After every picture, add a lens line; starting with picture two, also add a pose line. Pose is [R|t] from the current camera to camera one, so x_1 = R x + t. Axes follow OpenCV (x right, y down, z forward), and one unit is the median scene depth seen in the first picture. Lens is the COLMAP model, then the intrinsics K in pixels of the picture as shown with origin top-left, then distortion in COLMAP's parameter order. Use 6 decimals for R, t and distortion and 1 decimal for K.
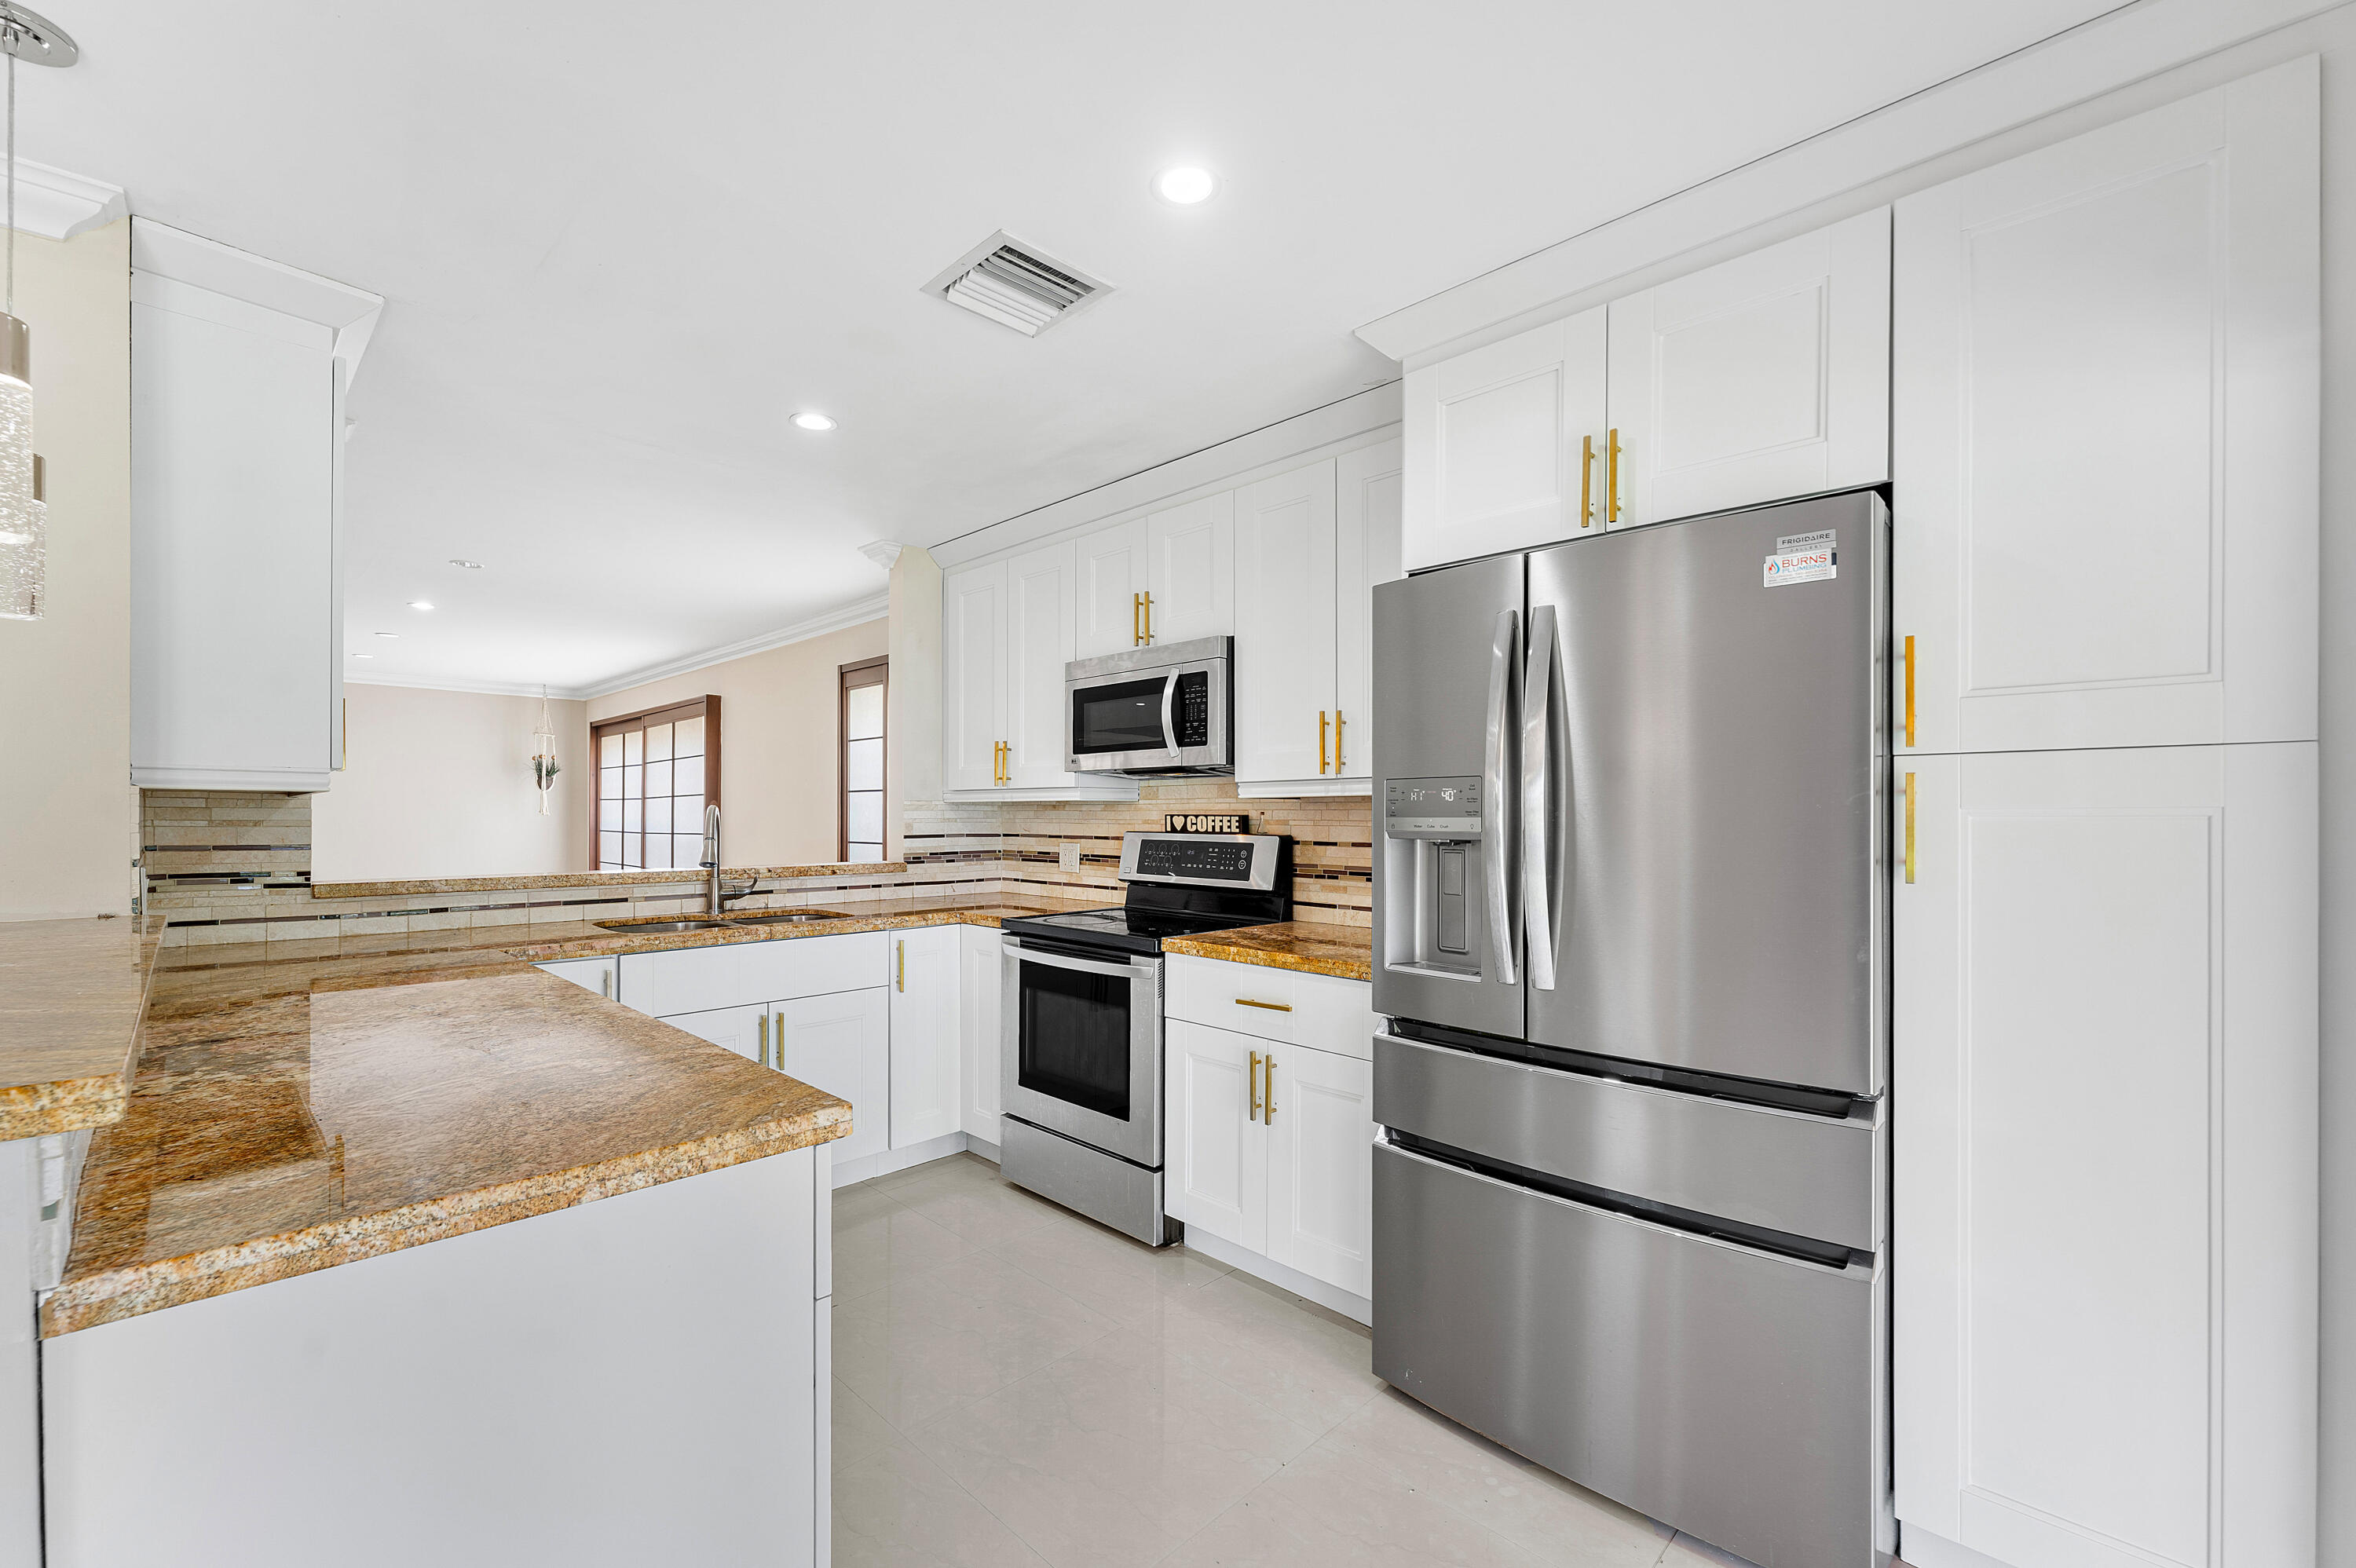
lens RADIAL K [[966.6, 0, 1178.7], [0, 966.6, 814.2], [0, 0, 1]] dist [0.001032, 0.000231]
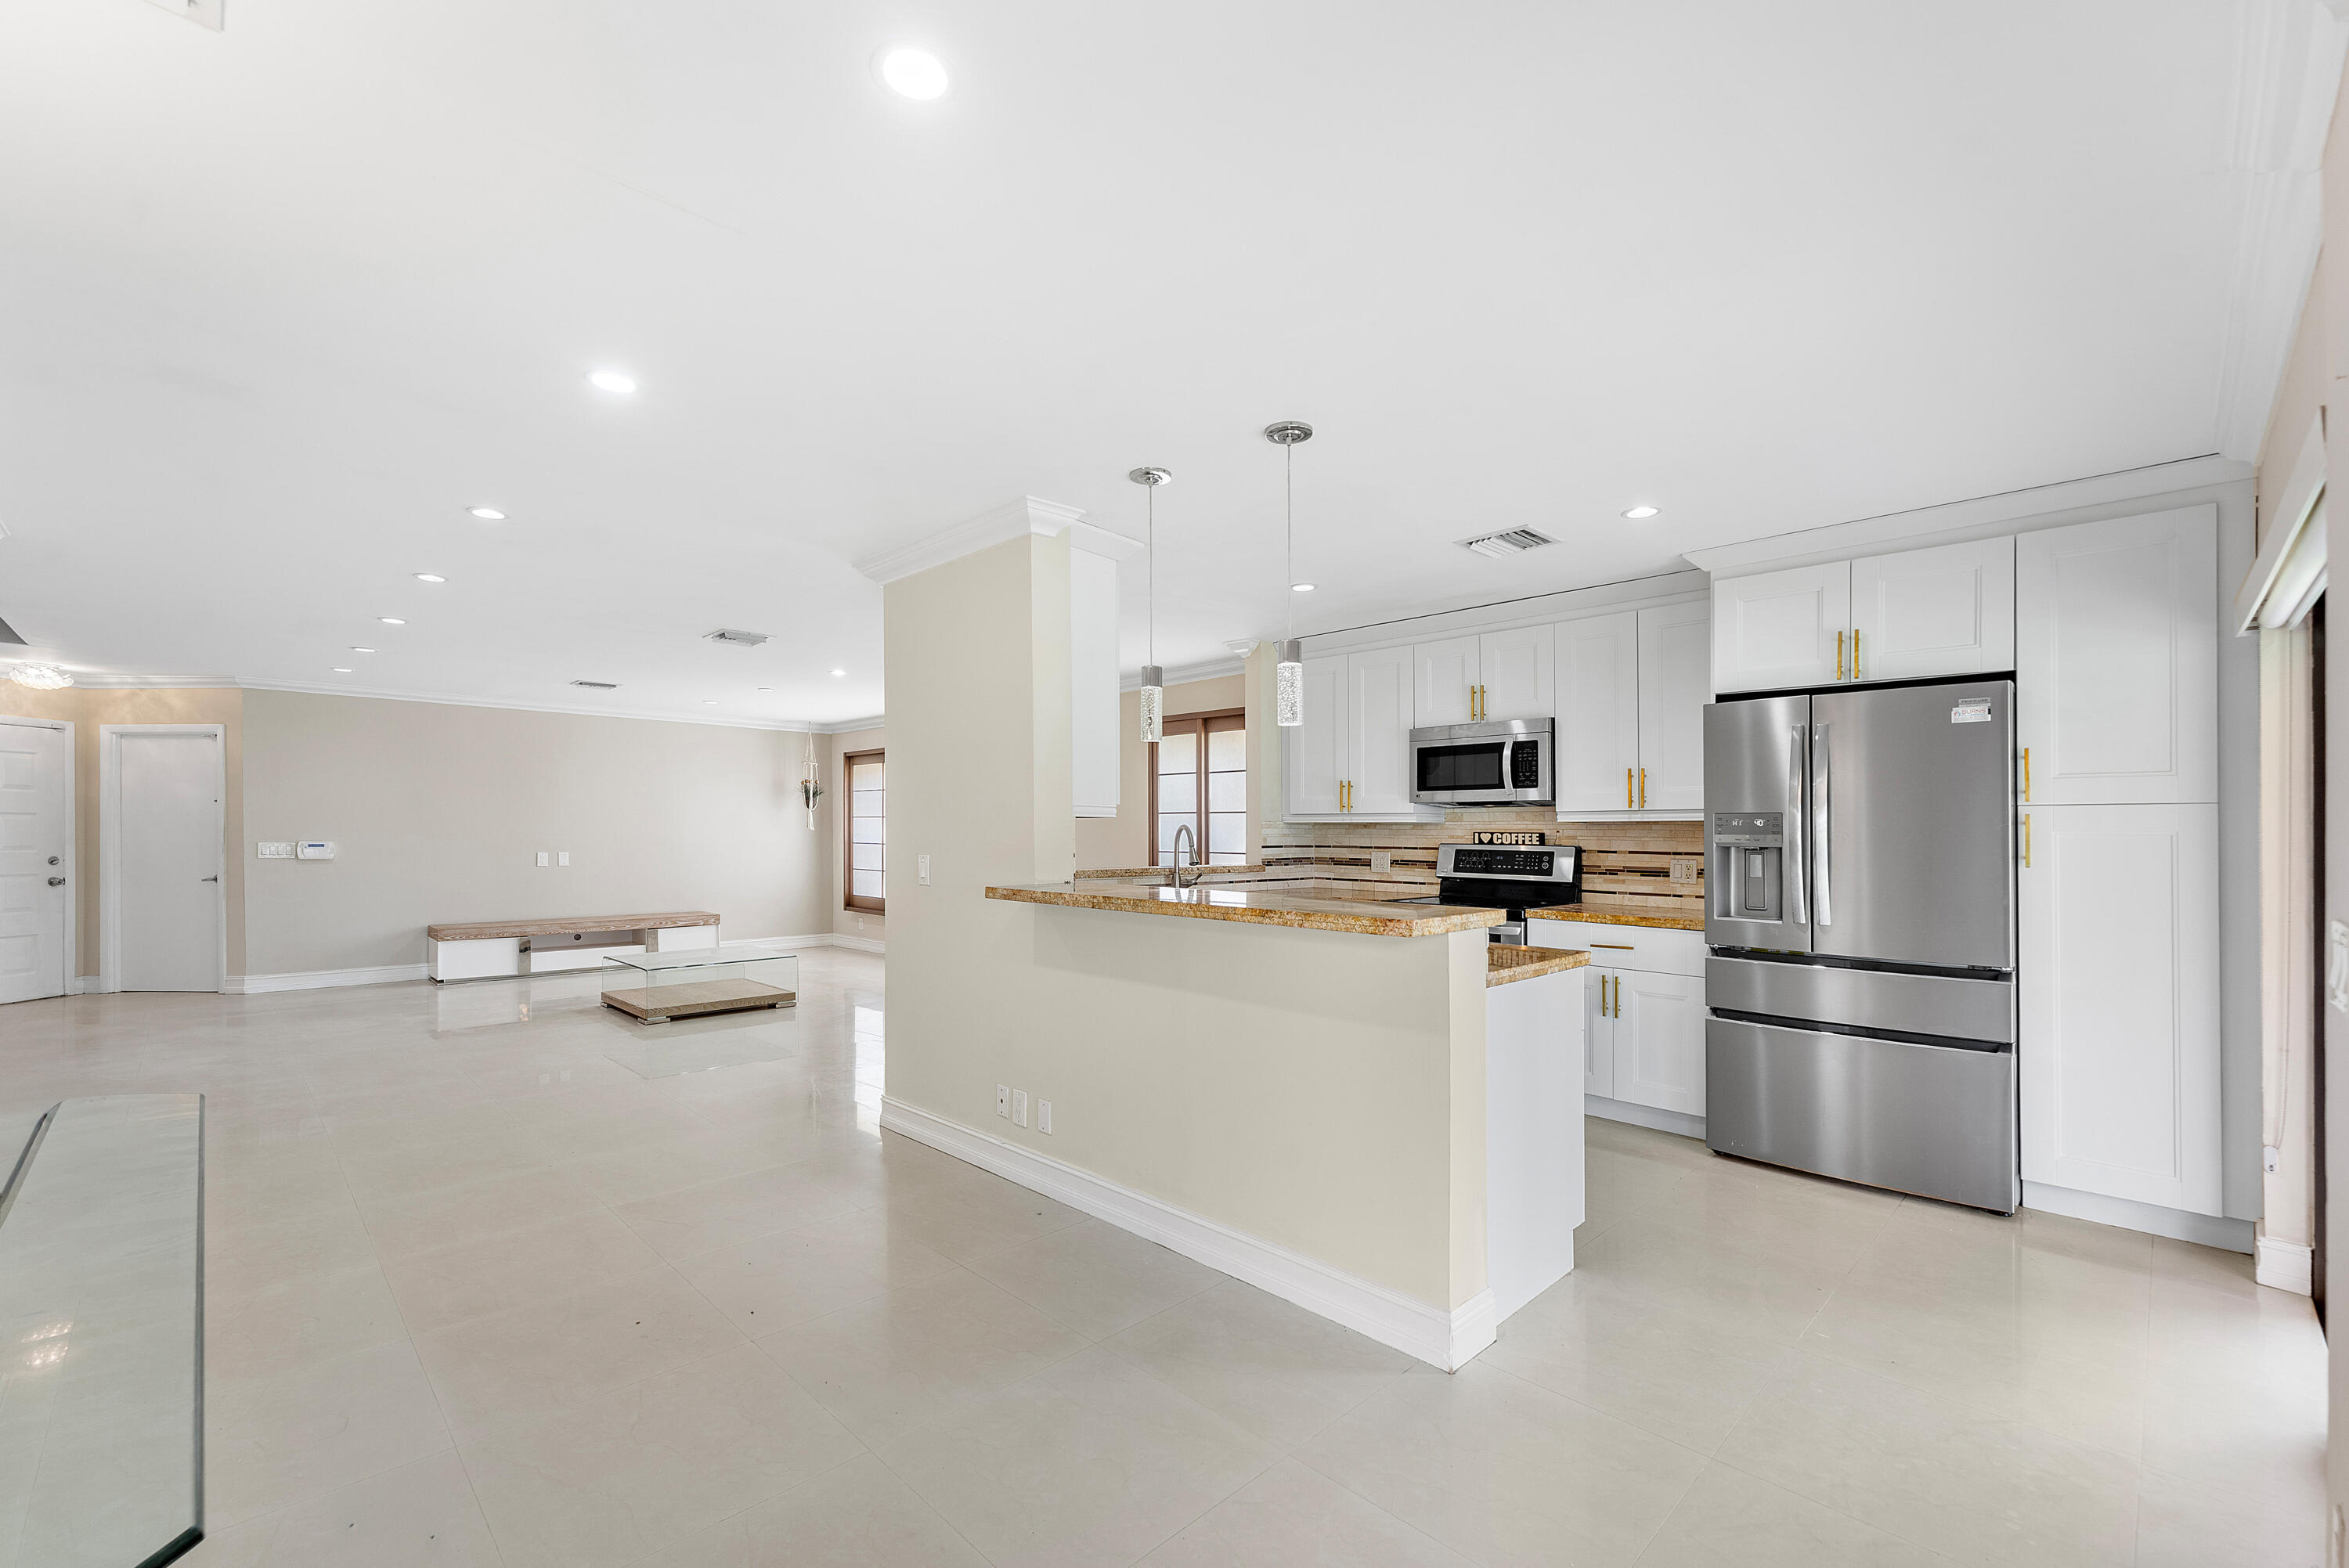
lens RADIAL K [[973.3, 0, 1162.2], [0, 973.3, 818.1], [0, 0, 1]] dist [0.002031, 0.000069]
pose [[0.999578, 0.003511, -0.028847, -0.496445], [-0.003864, 0.999918, -0.012190, -0.001076], [0.028801, 0.012297, 0.999510, -0.546195]]
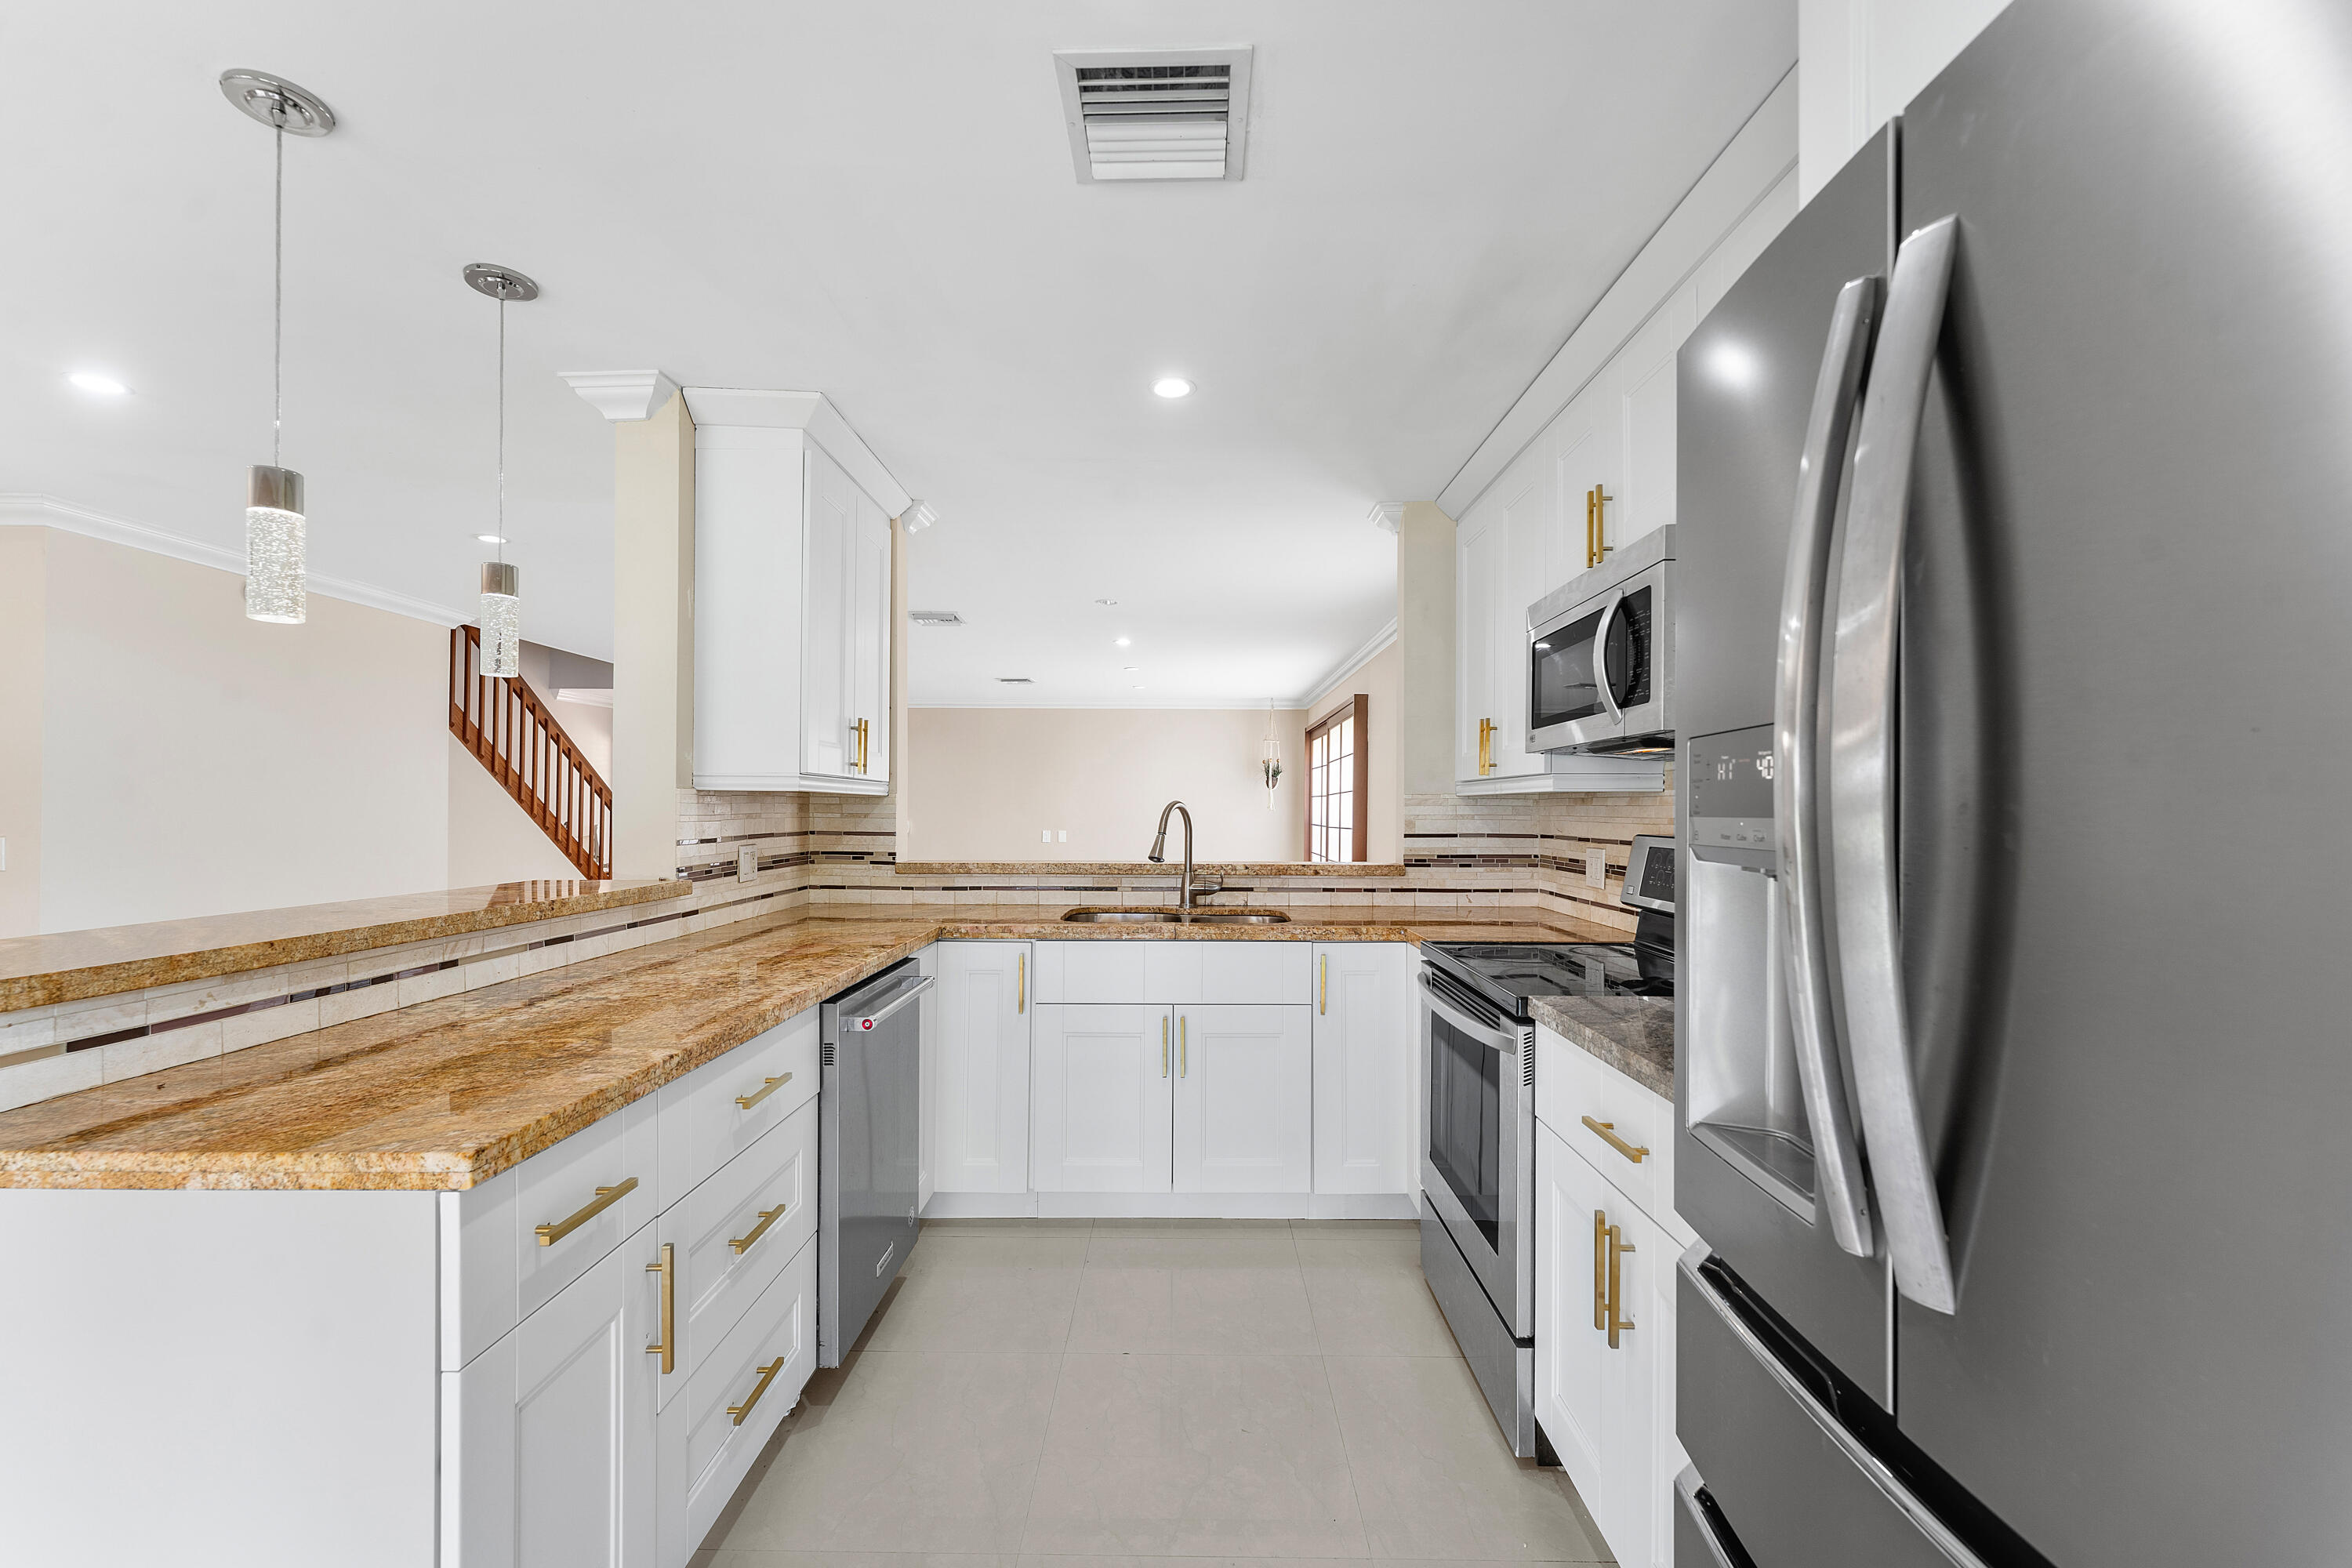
lens RADIAL K [[959.5, 0, 1166.1], [0, 959.5, 802.2], [0, 0, 1]] dist [0.001997, 0.000127]
pose [[0.689418, -0.004357, -0.724351, 0.249165], [-0.001695, 0.999969, -0.007629, 0.000088], [0.724362, 0.006487, 0.689389, 0.313631]]
